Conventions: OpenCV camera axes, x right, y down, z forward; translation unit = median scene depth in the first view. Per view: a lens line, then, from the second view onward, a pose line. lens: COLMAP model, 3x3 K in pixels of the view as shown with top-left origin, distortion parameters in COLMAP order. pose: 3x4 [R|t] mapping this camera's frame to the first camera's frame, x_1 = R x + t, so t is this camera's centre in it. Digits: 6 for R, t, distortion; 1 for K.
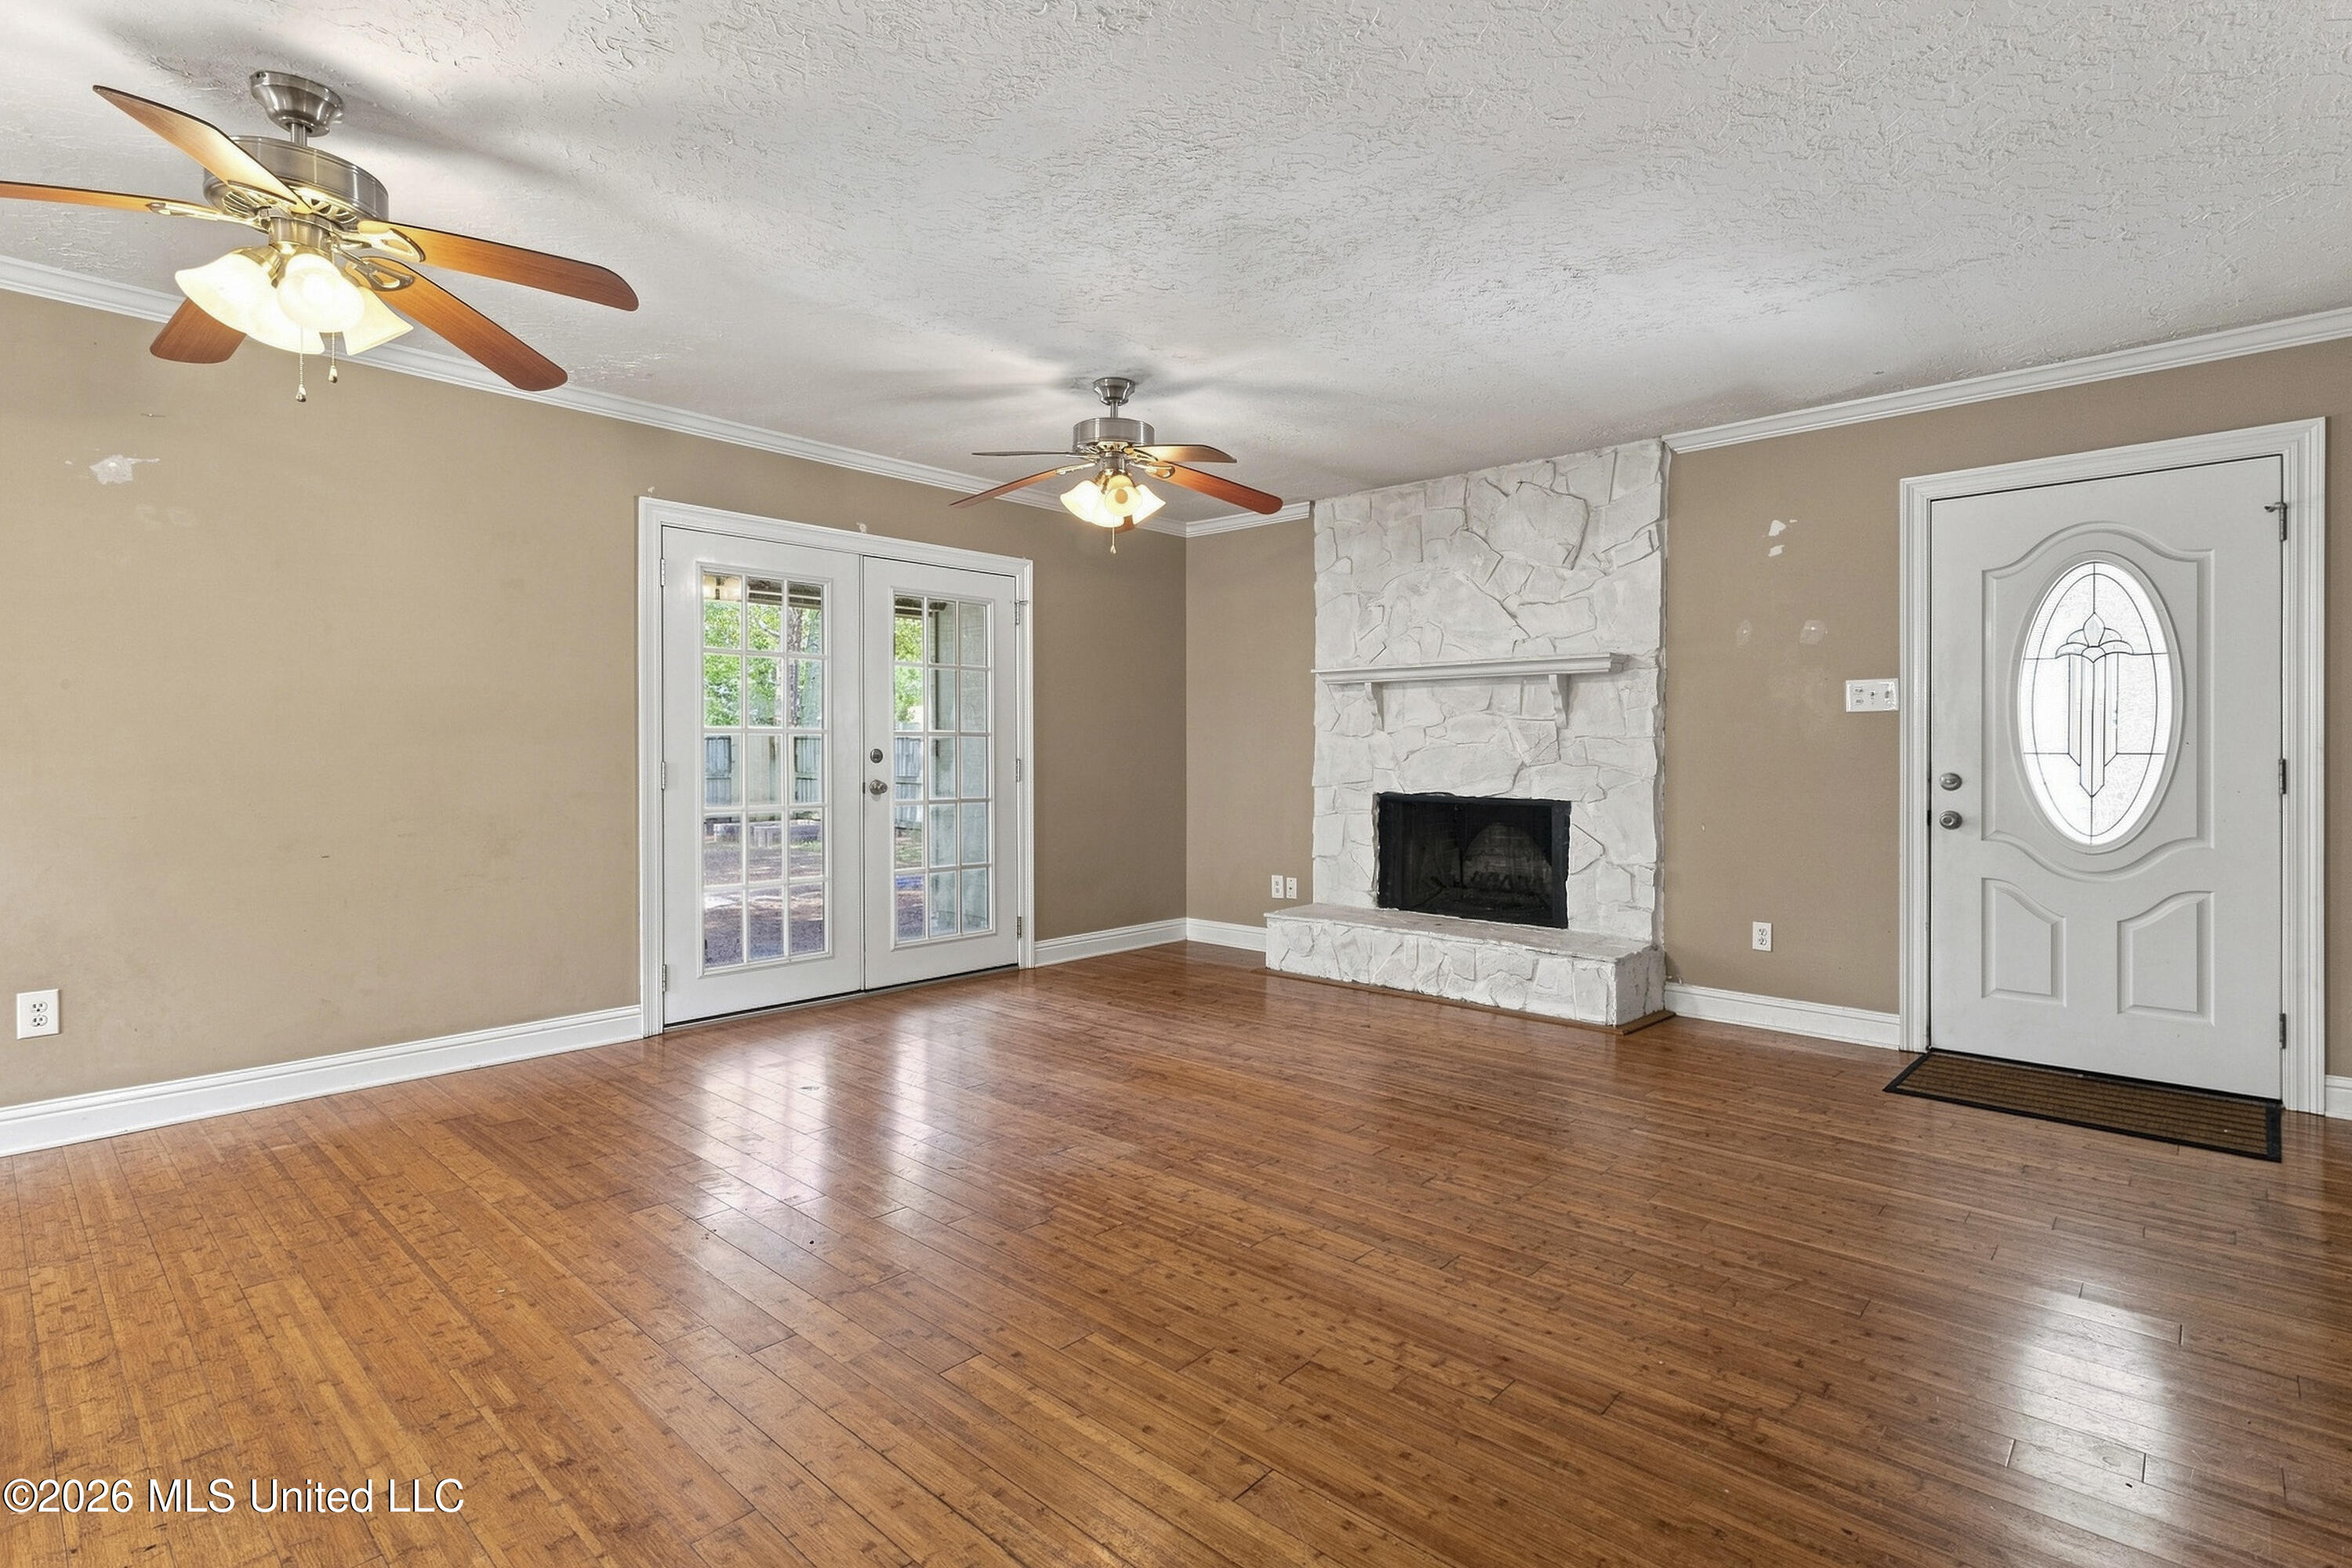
lens RADIAL K [[1118.5, 0, 1178.0], [0, 1118.5, 754.9], [0, 0, 1]] dist [-0.000930, 0.002858]
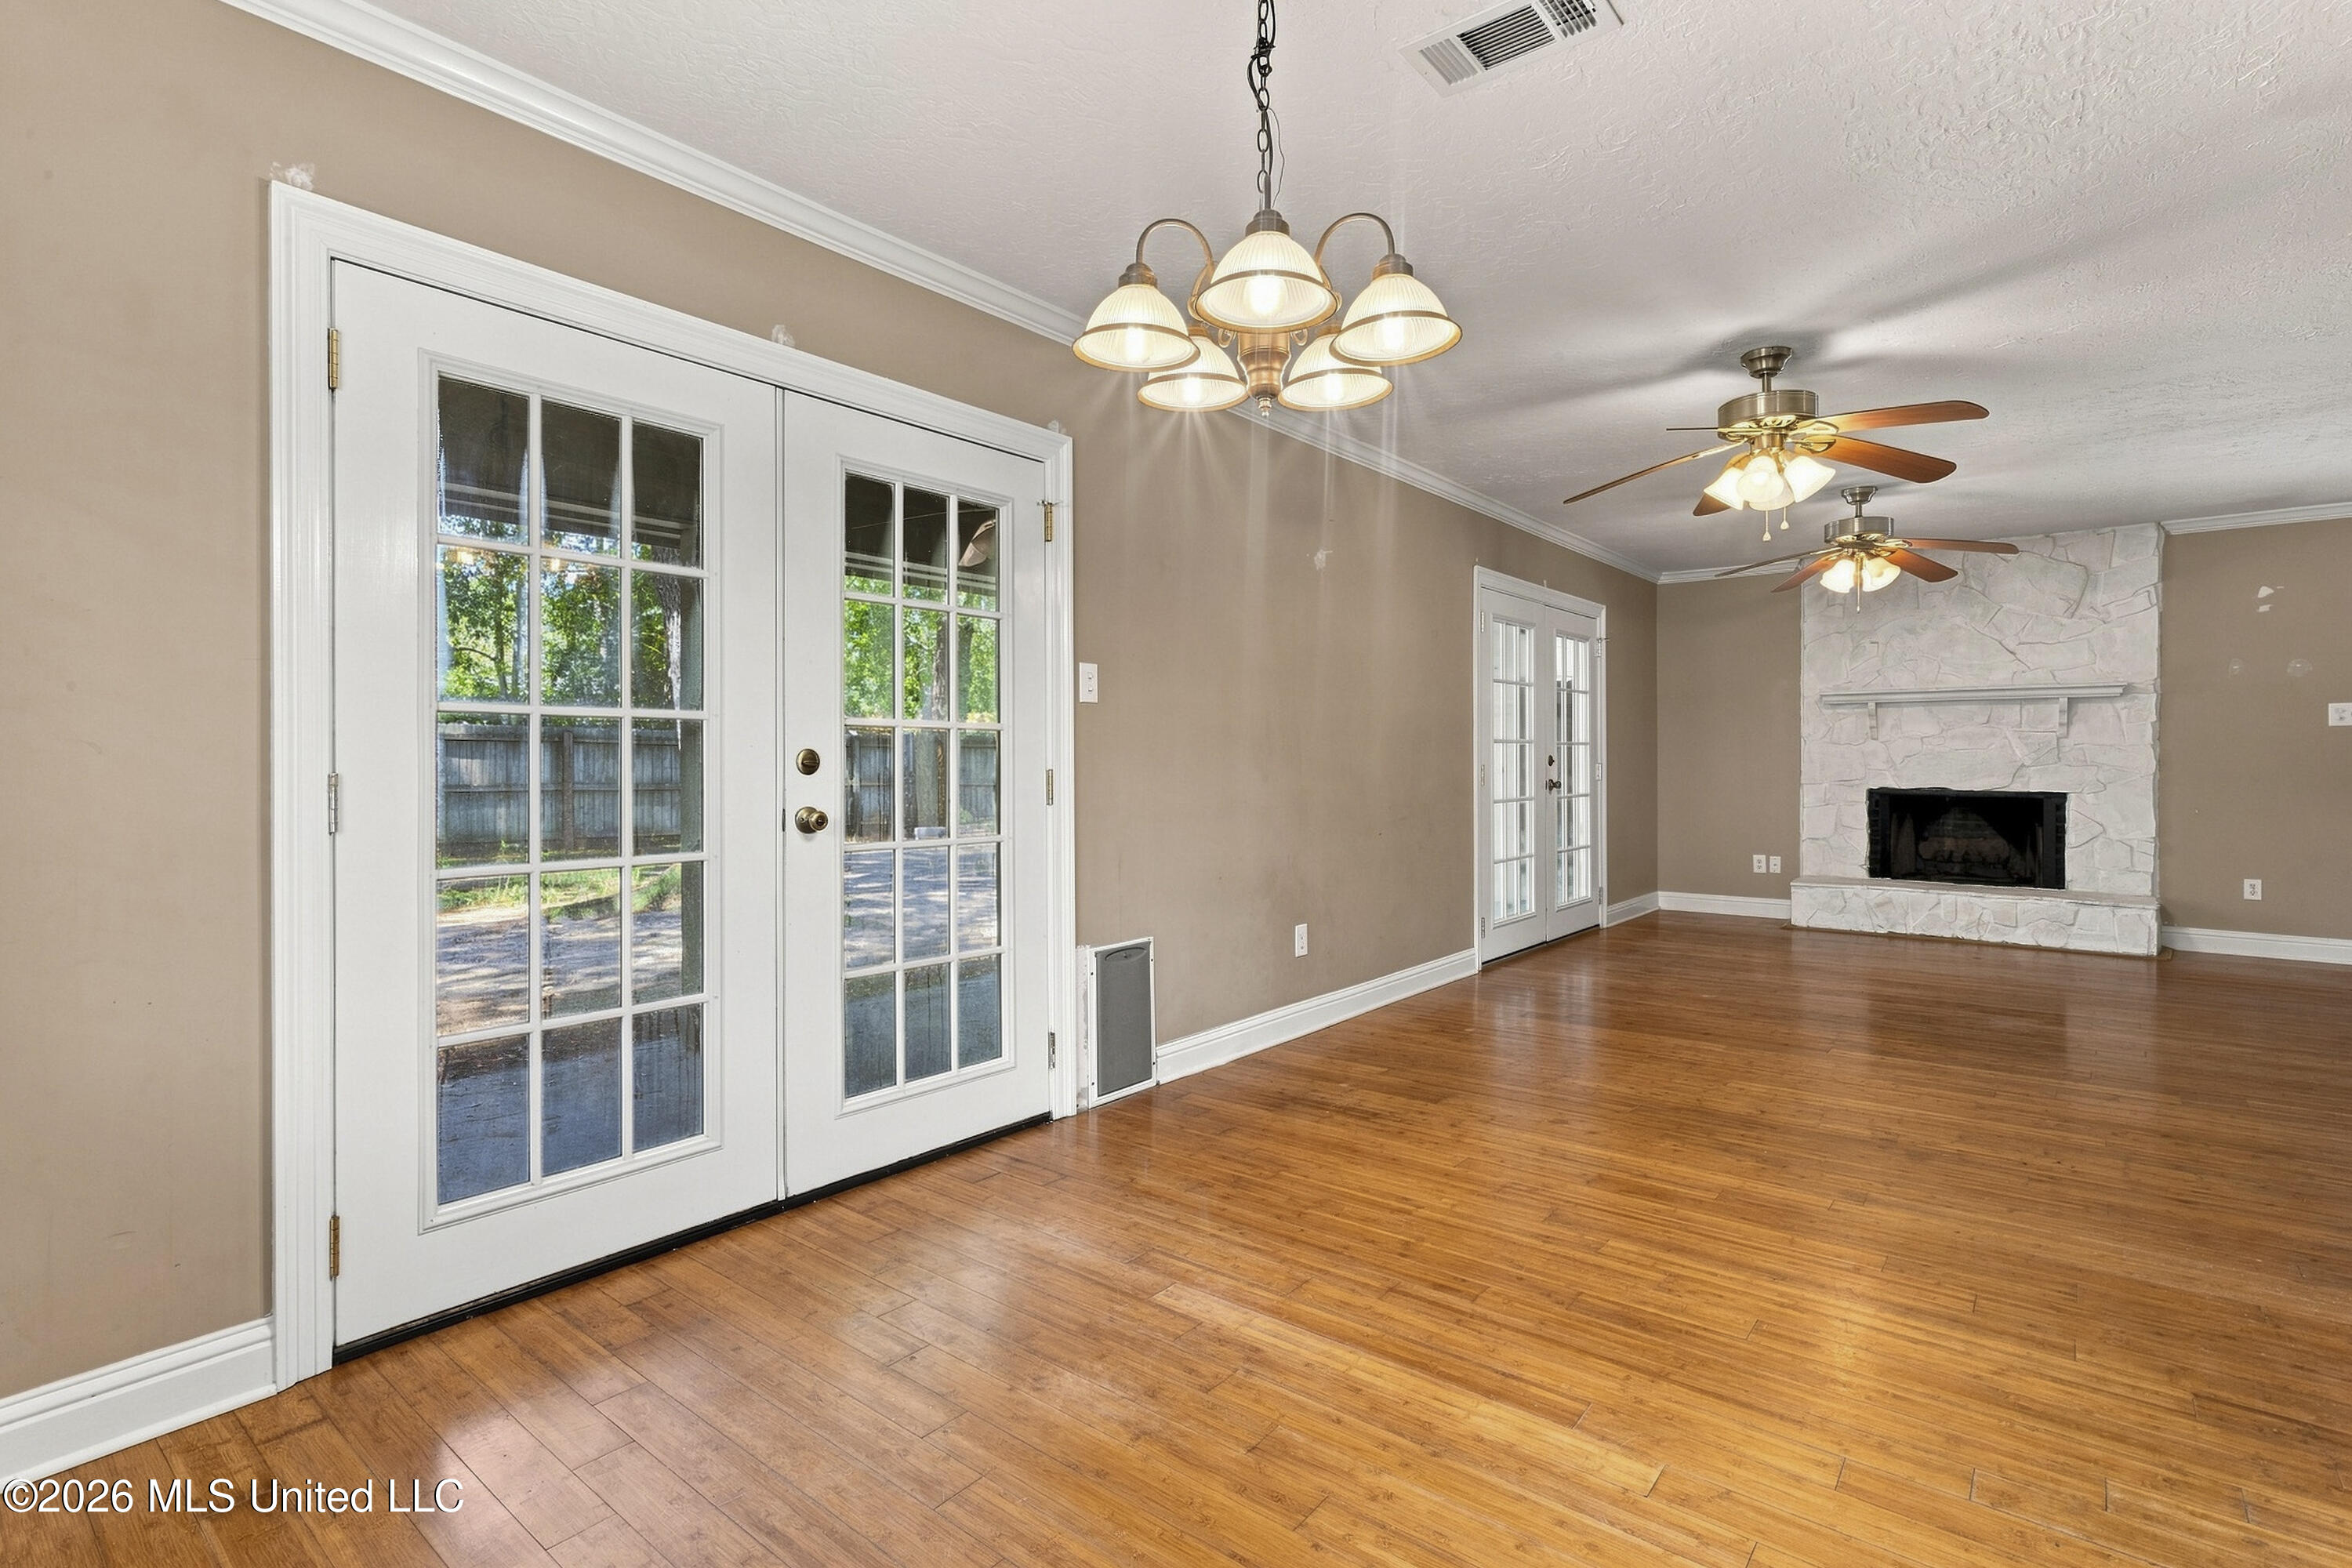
lens RADIAL K [[1118.5, 0, 1164.0], [0, 1118.5, 761.9], [0, 0, 1]] dist [-0.000930, 0.002858]
pose [[0.998918, -0.003700, 0.046359, -0.831332], [0.003722, 0.999993, -0.000371, 0.001200], [-0.046357, 0.000543, 0.998925, -0.293316]]
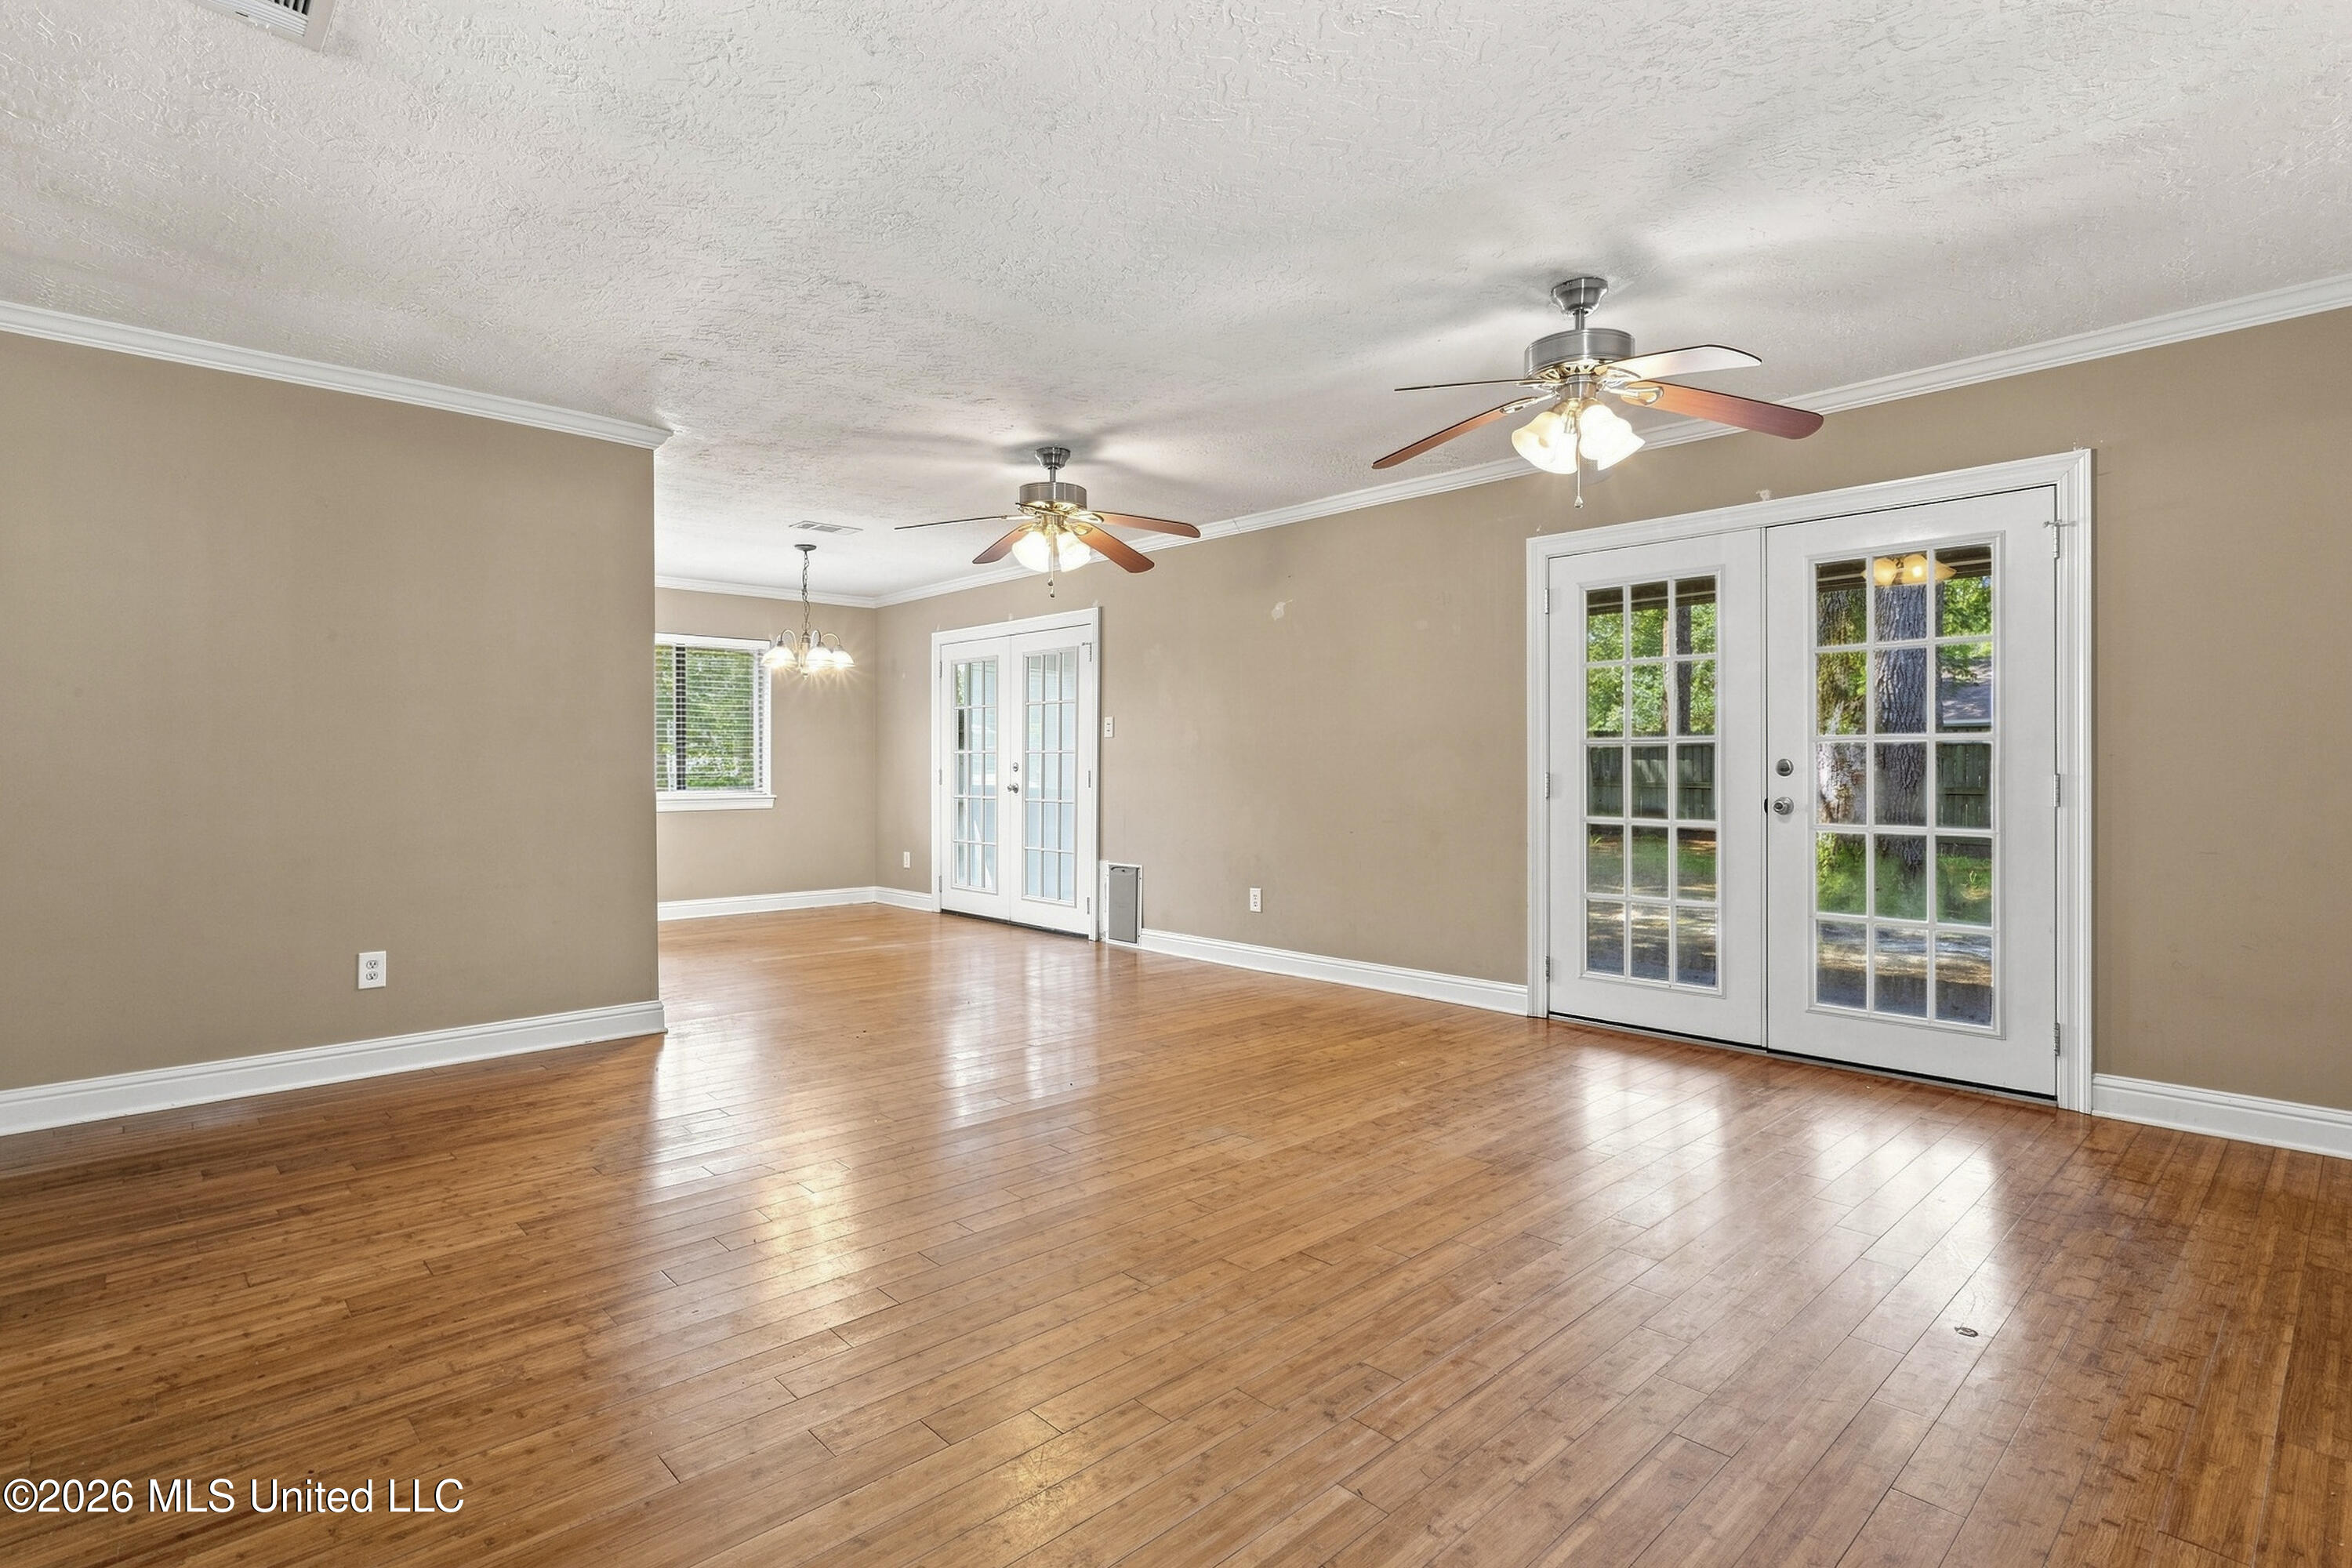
lens RADIAL K [[1153.2, 0, 1167.1], [0, 1153.2, 773.4], [0, 0, 1]] dist [-0.005614, -0.000426]
pose [[-0.083148, 0.004836, -0.996525, 0.646407], [-0.001069, 0.999987, 0.004942, 0.001508], [0.996537, 0.001477, -0.083142, 0.661529]]
